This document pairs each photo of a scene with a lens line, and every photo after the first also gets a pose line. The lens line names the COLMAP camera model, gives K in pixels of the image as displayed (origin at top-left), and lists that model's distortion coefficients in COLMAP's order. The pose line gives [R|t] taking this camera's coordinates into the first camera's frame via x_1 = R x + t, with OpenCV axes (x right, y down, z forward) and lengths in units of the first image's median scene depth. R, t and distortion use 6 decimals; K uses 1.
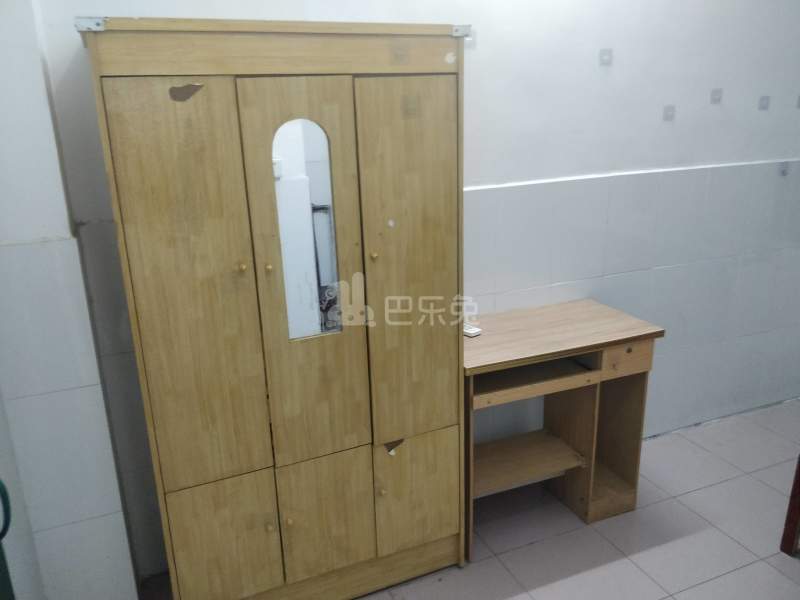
lens RADIAL K [[652.2, 0, 403.7], [0, 652.2, 301.5], [0, 0, 1]] dist [0.057704, -0.102841]
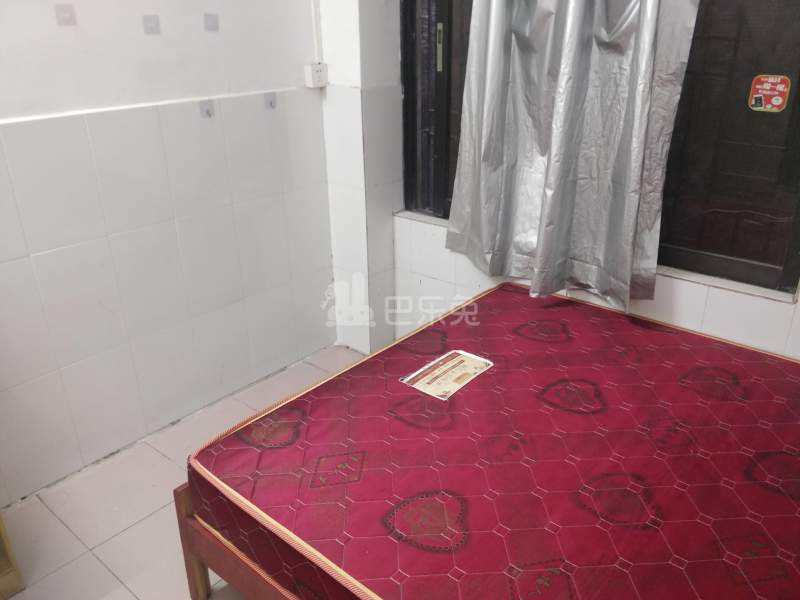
lens RADIAL K [[652.2, 0, 403.7], [0, 652.2, 301.5], [0, 0, 1]] dist [0.057704, -0.102841]
pose [[0.892338, -0.167573, 0.419109, 0.581723], [0.121801, 0.983482, 0.133896, -0.063733], [-0.434623, -0.068433, 0.898009, 0.198668]]
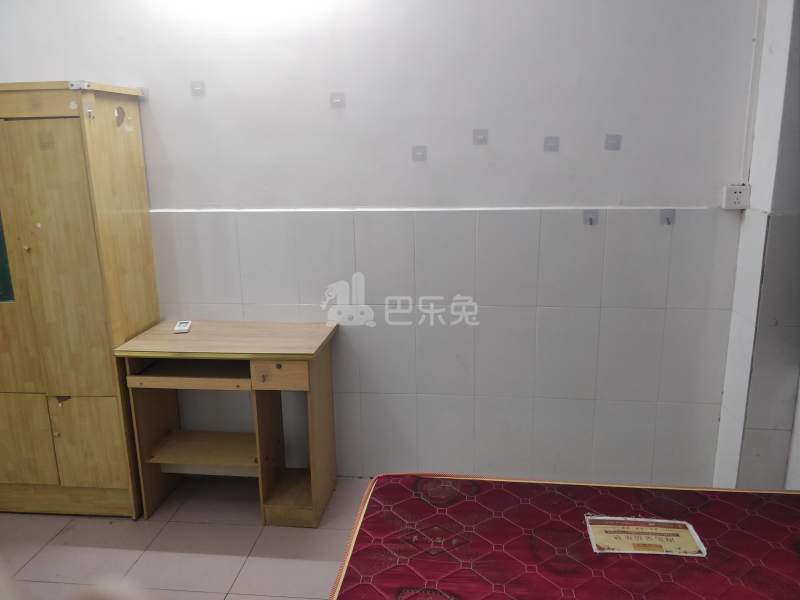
lens RADIAL K [[652.2, 0, 403.7], [0, 652.2, 301.5], [0, 0, 1]] dist [0.057704, -0.102841]
pose [[0.873101, 0.129584, -0.470003, 1.111274], [-0.151784, 0.988368, -0.009460, -0.058267], [0.463310, 0.079598, 0.882614, 0.144387]]
